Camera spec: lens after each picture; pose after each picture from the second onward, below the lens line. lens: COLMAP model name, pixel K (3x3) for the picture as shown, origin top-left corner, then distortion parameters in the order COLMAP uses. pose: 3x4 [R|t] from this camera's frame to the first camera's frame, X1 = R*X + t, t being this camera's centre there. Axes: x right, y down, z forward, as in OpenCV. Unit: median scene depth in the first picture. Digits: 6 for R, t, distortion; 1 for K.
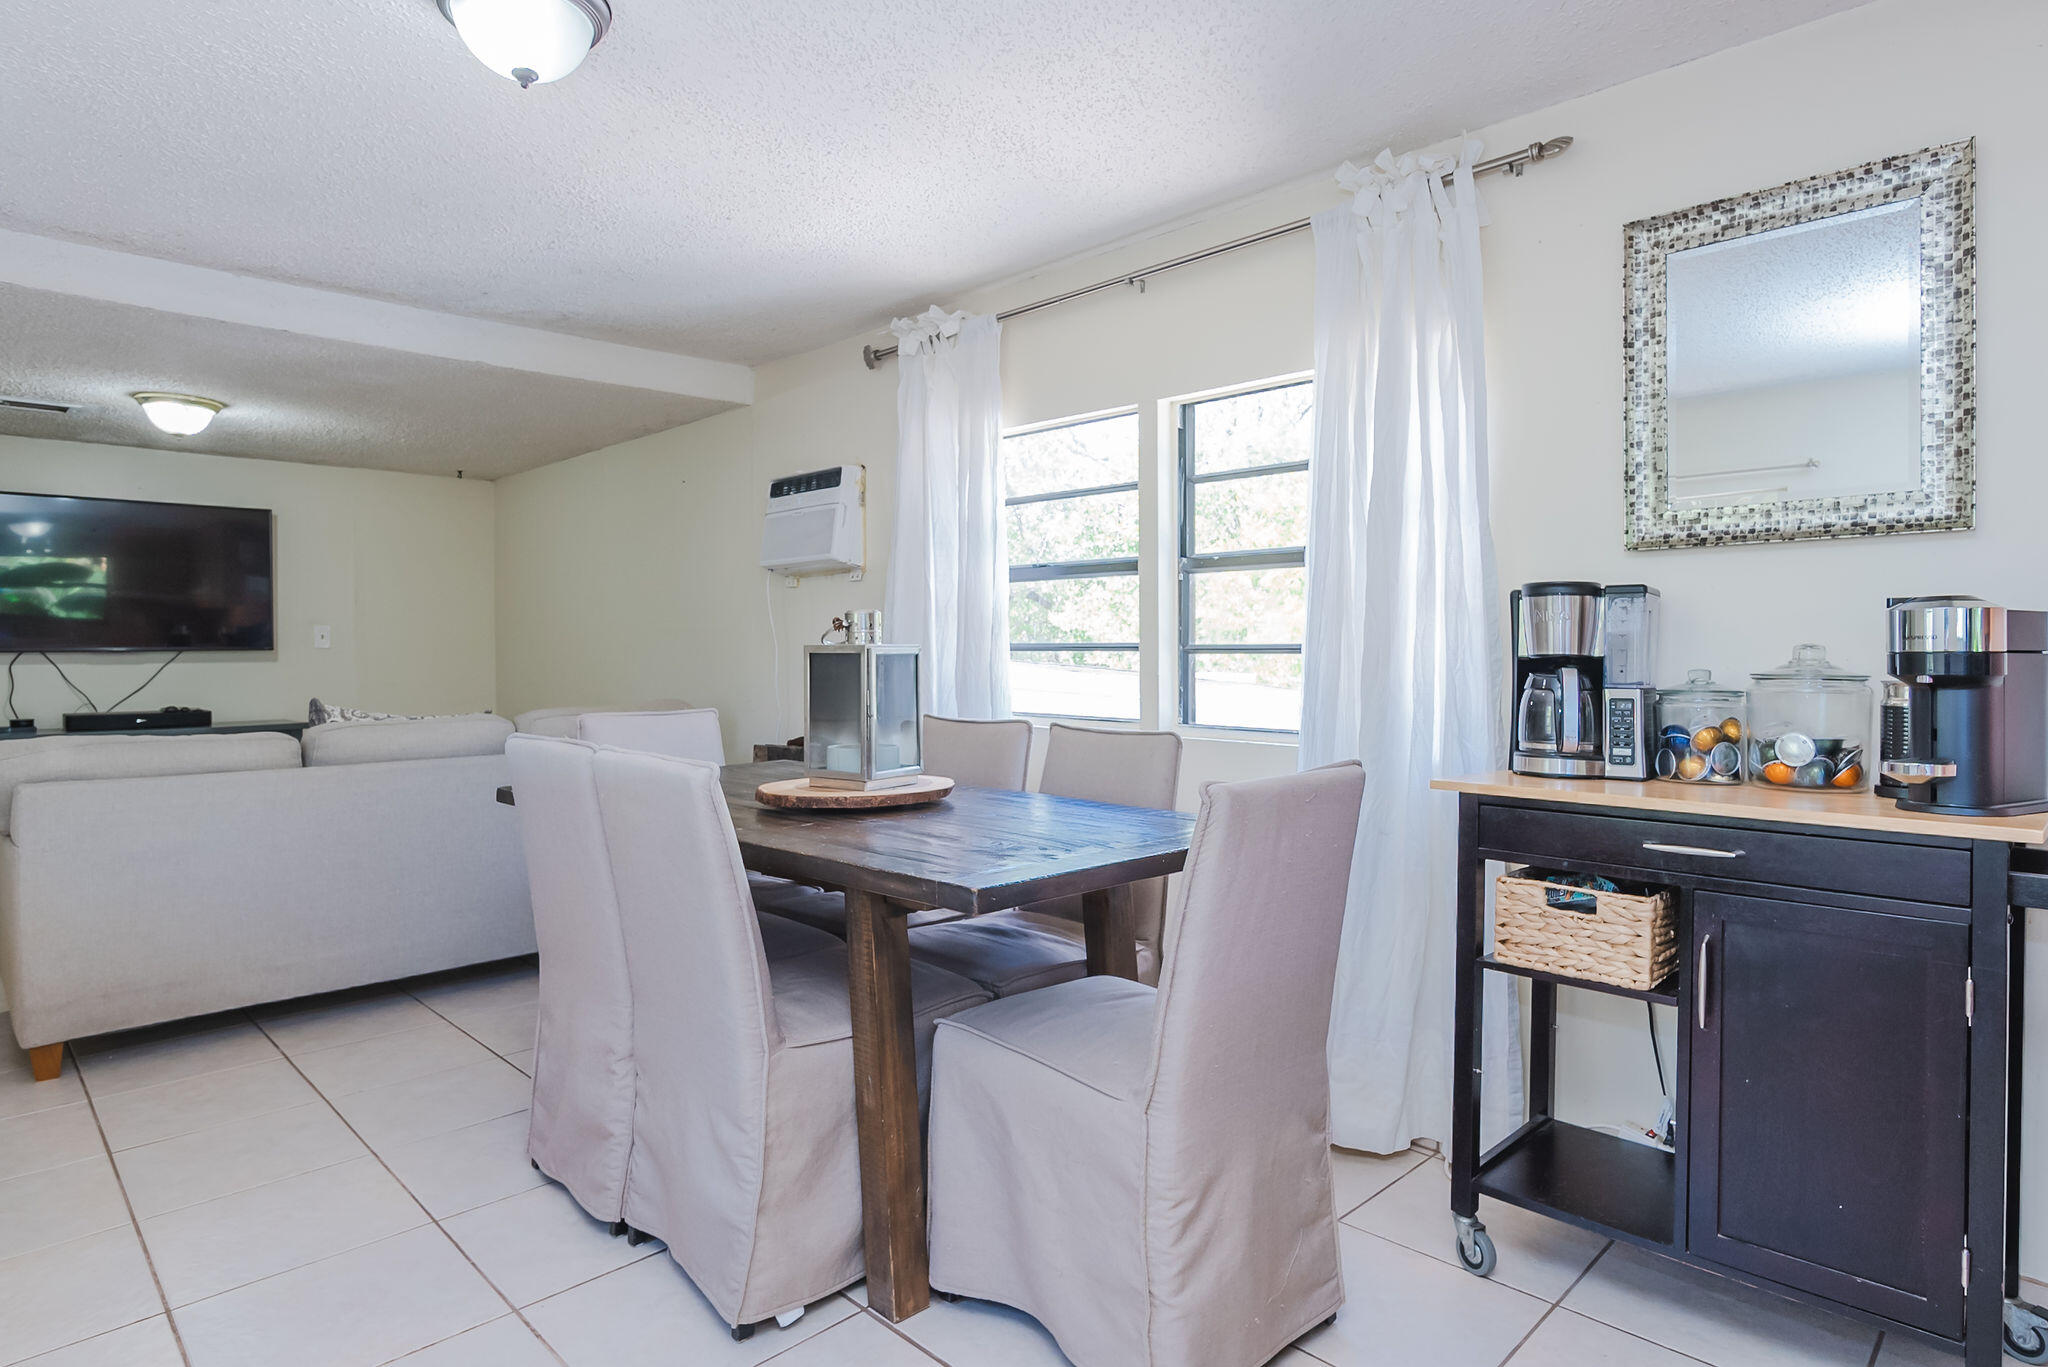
lens RADIAL K [[1108.2, 0, 1031.8], [0, 1108.2, 652.9], [0, 0, 1]] dist [-0.019205, 0.000927]
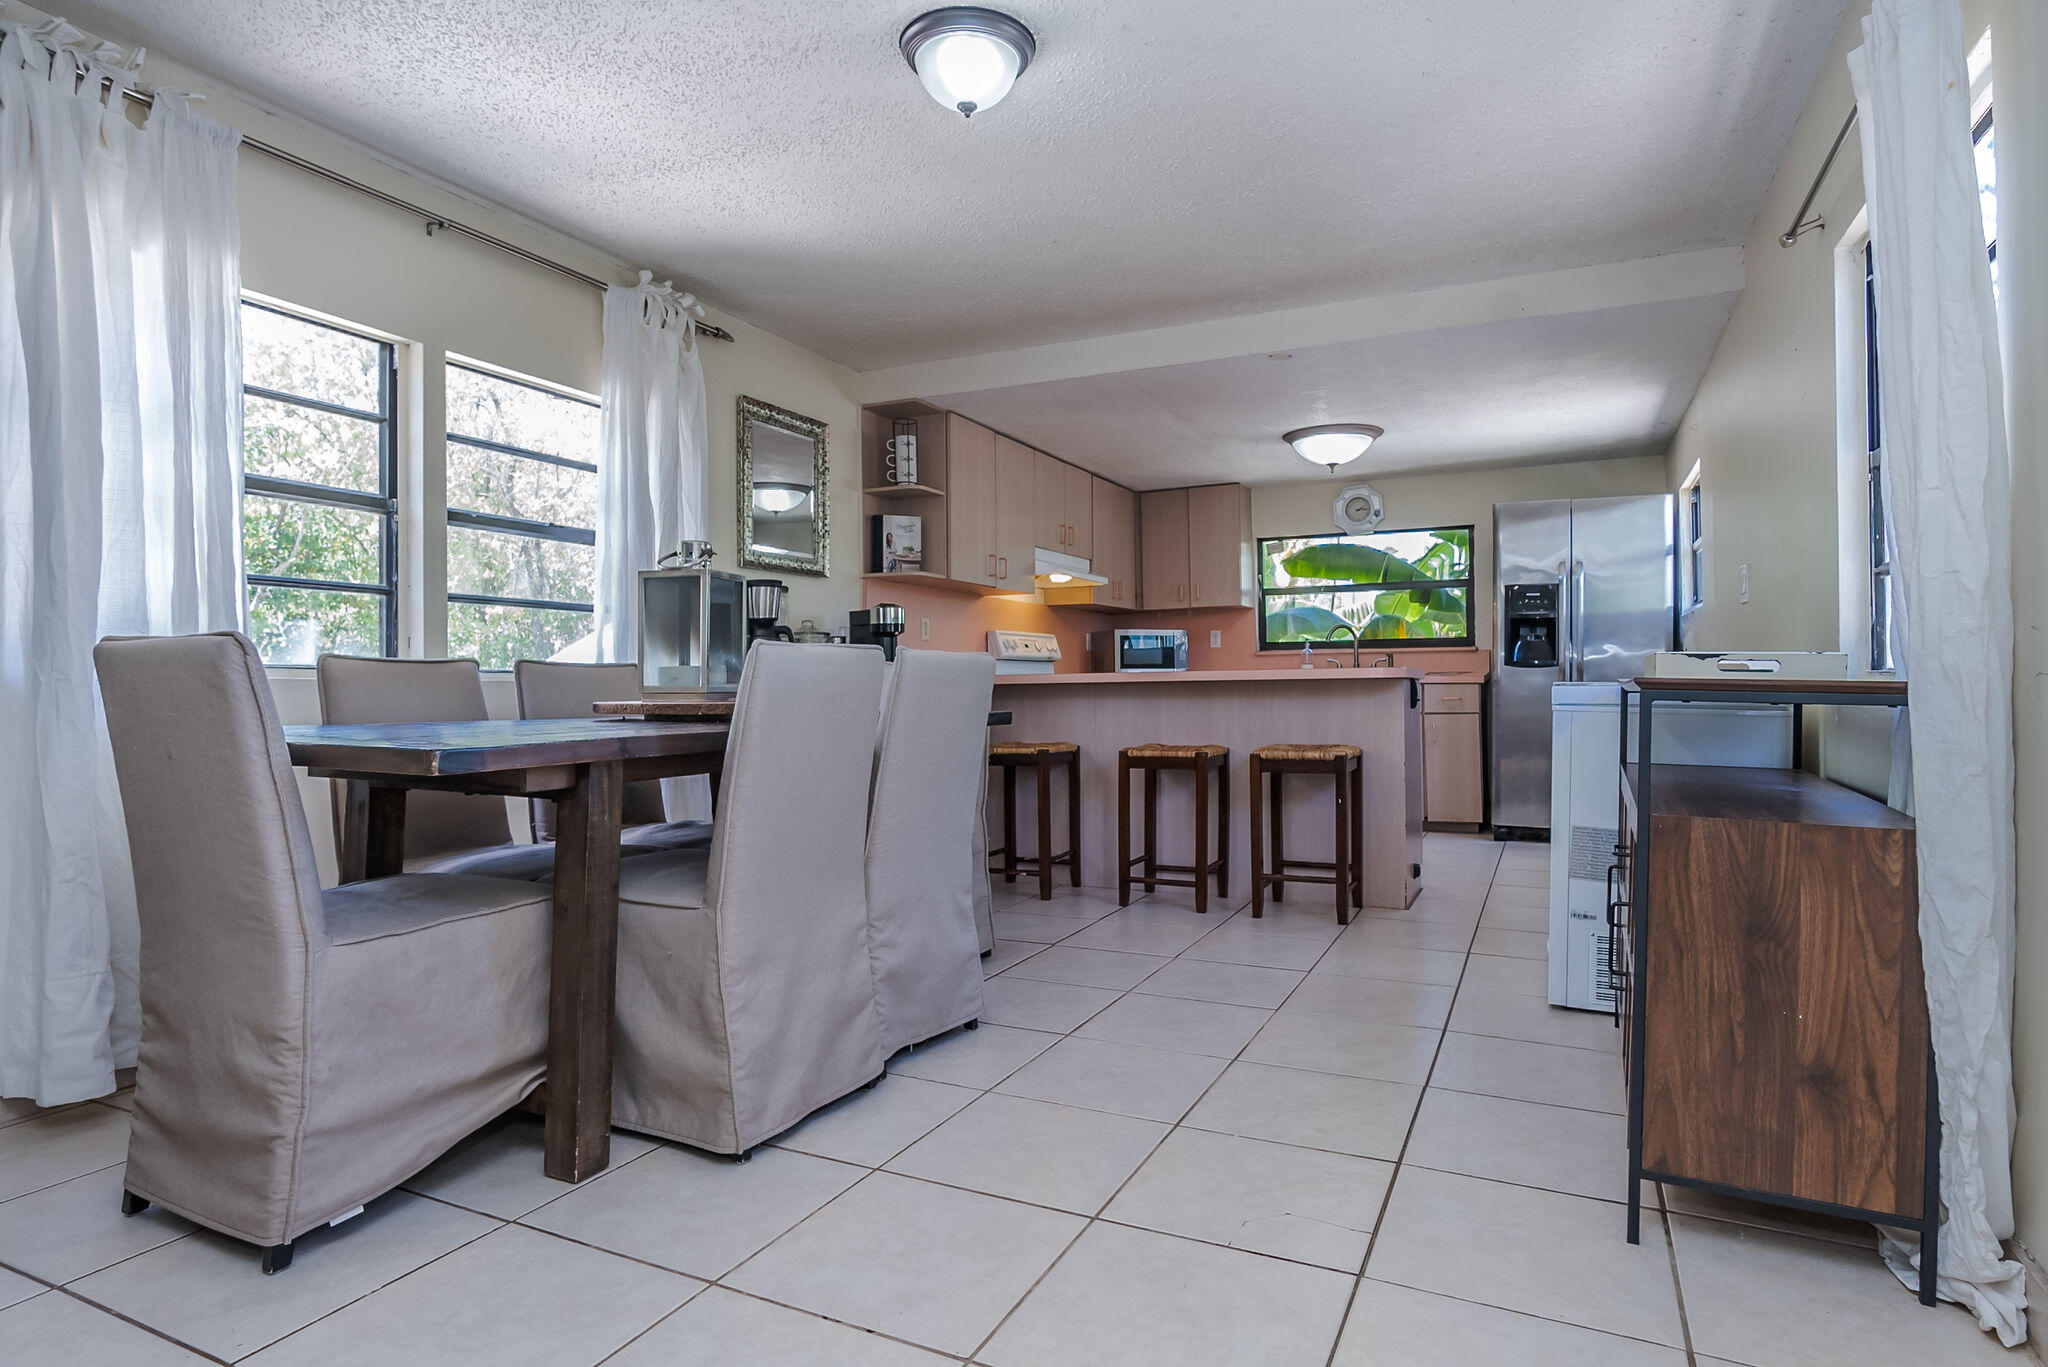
lens RADIAL K [[1084.1, 0, 1060.2], [0, 1084.1, 683.1], [0, 0, 1]] dist [-0.014323, 0.000513]
pose [[-0.333633, 0.003397, 0.942697, -0.987245], [0.004857, 0.999986, -0.001884, 0.080670], [-0.942690, 0.003950, -0.333645, 0.774801]]
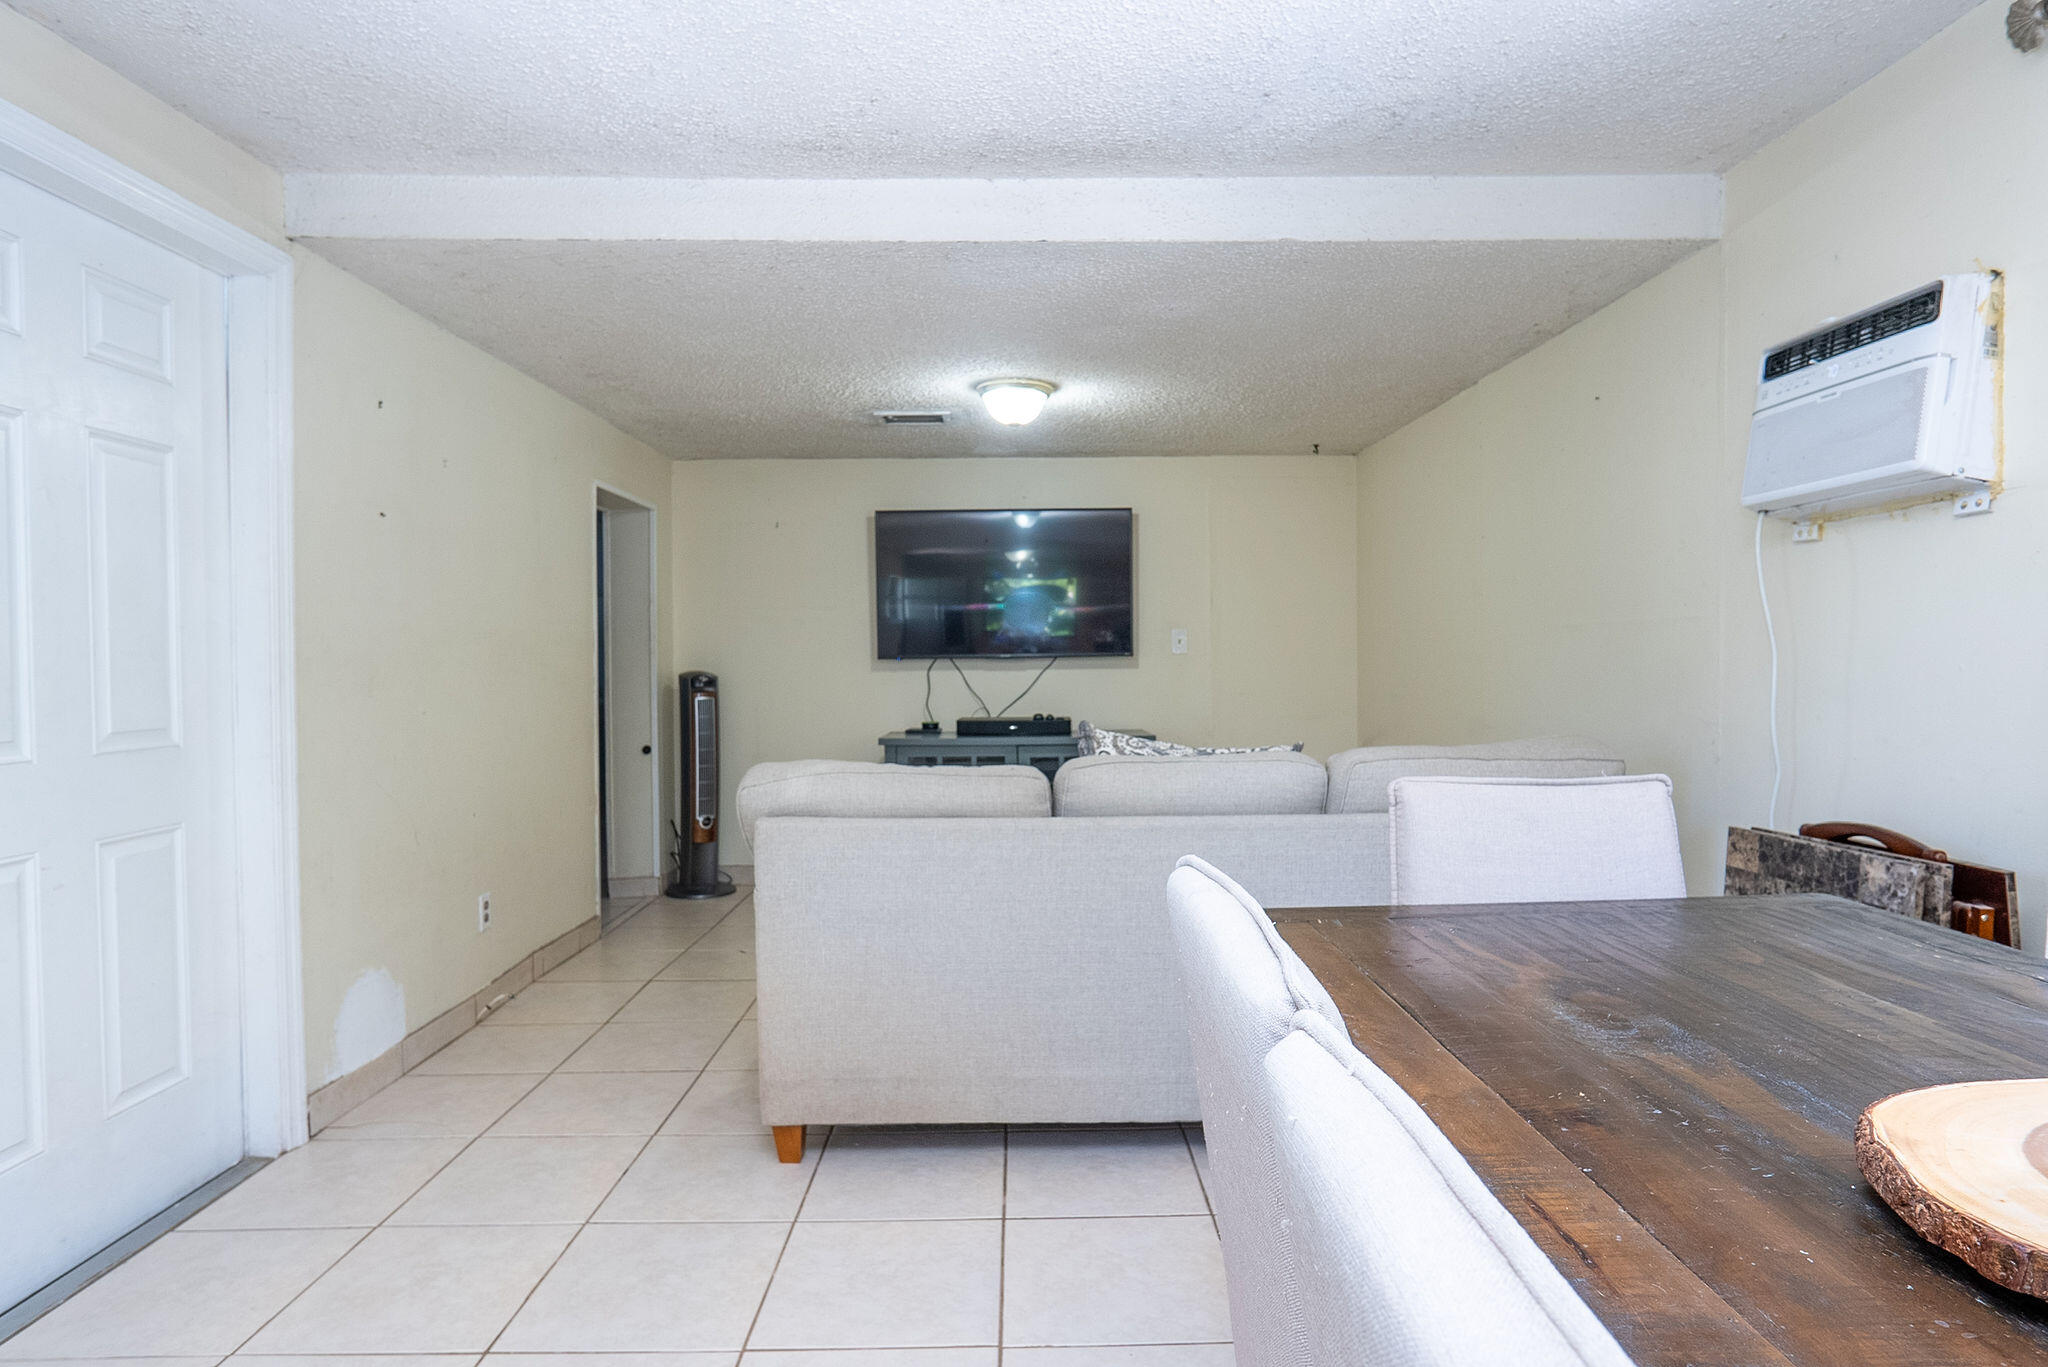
lens RADIAL K [[1084.1, 0, 1060.2], [0, 1084.1, 683.1], [0, 0, 1]] dist [-0.014323, 0.000513]
pose [[0.722286, 0.015507, -0.691420, -0.153390], [0.001235, 0.999718, 0.023712, -0.003303], [0.691593, -0.017981, 0.722064, 0.483218]]
